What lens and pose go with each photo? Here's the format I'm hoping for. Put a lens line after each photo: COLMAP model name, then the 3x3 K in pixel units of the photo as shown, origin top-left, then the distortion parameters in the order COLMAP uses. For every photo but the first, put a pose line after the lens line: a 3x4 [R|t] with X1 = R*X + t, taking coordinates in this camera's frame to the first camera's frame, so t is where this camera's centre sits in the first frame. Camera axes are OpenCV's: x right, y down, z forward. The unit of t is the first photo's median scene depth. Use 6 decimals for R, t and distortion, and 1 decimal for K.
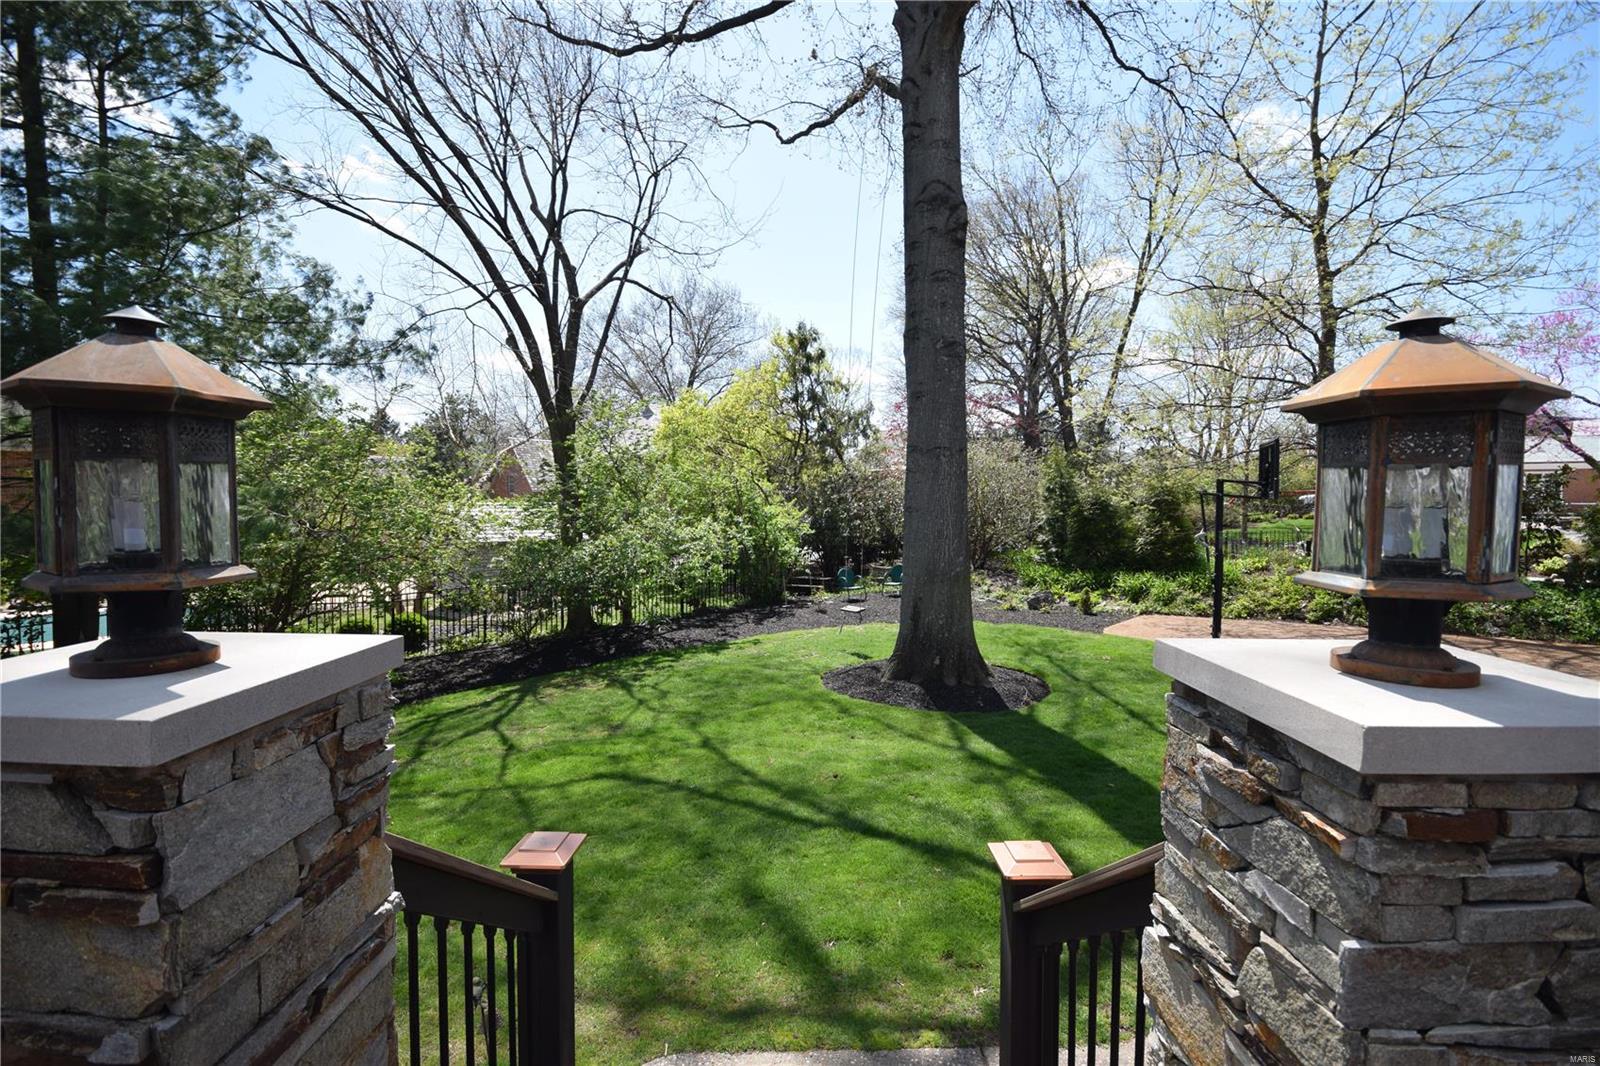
lens RADIAL K [[701.1, 0, 800.0], [0, 701.1, 533.0], [0, 0, 1]] dist [0.001411, -0.011535]
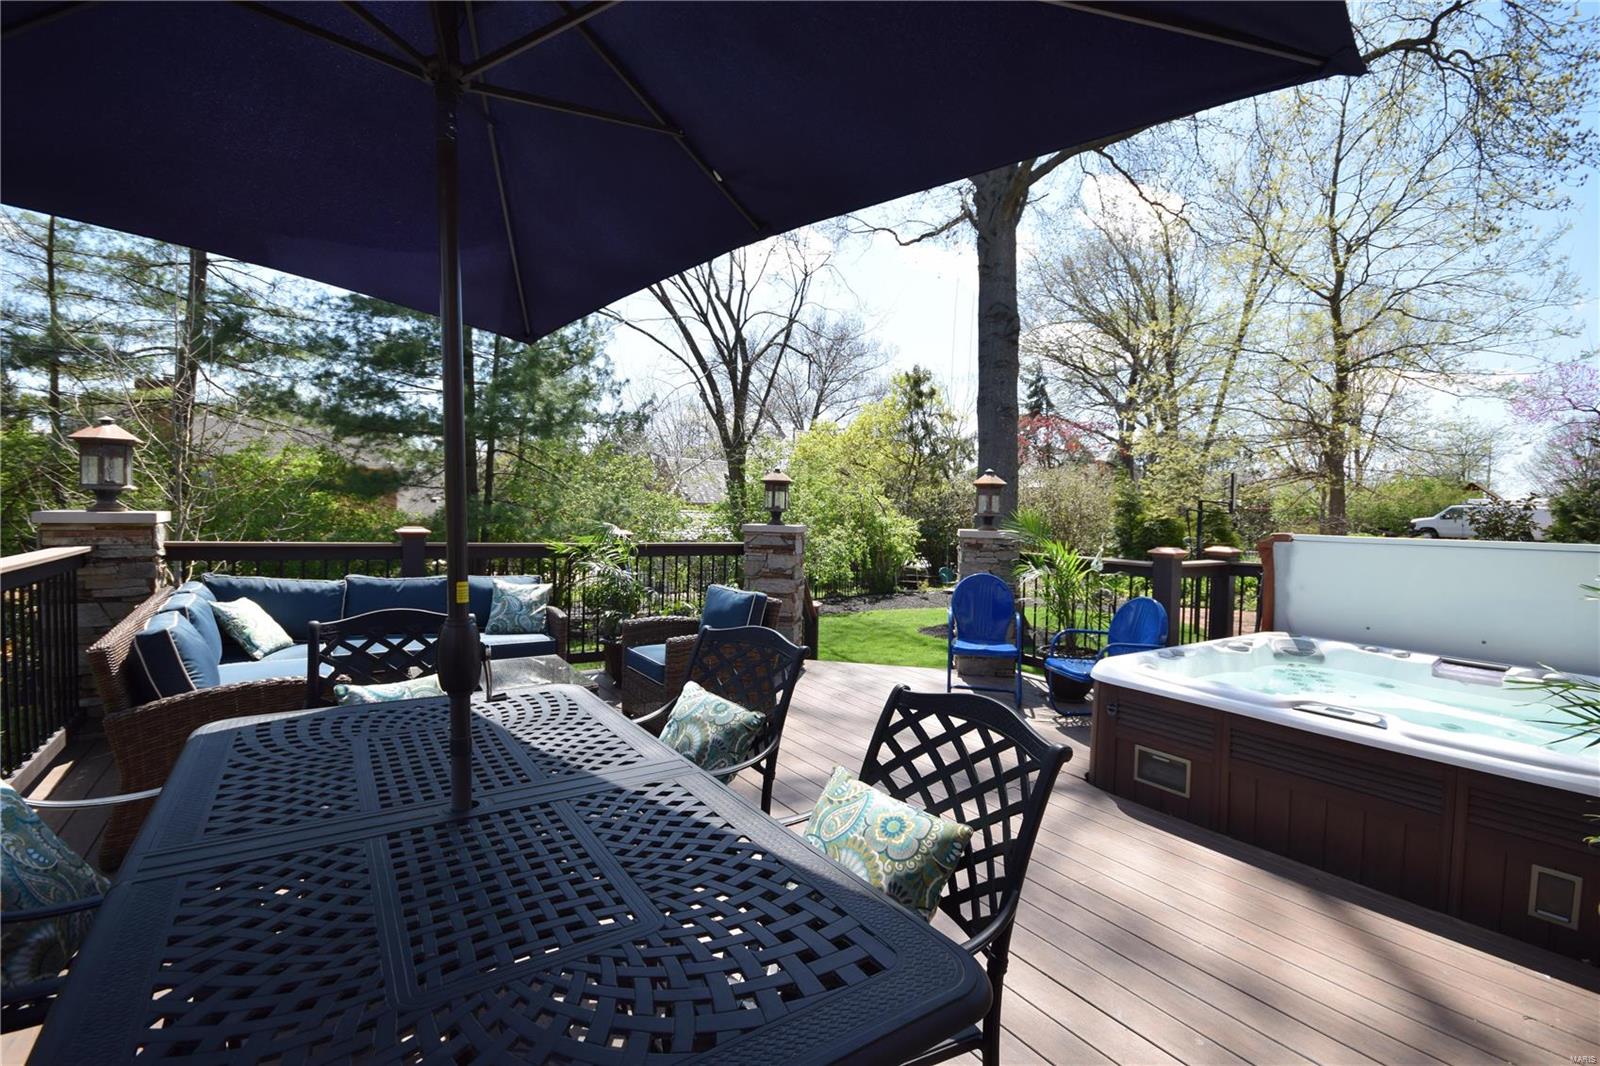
lens RADIAL K [[701.1, 0, 800.0], [0, 701.1, 533.0], [0, 0, 1]] dist [0.001411, -0.011535]
pose [[0.985737, 0.021711, -0.166889, 0.012315], [-0.025439, 0.999472, -0.020235, 0.016104], [0.166361, 0.024192, 0.985768, -0.214252]]
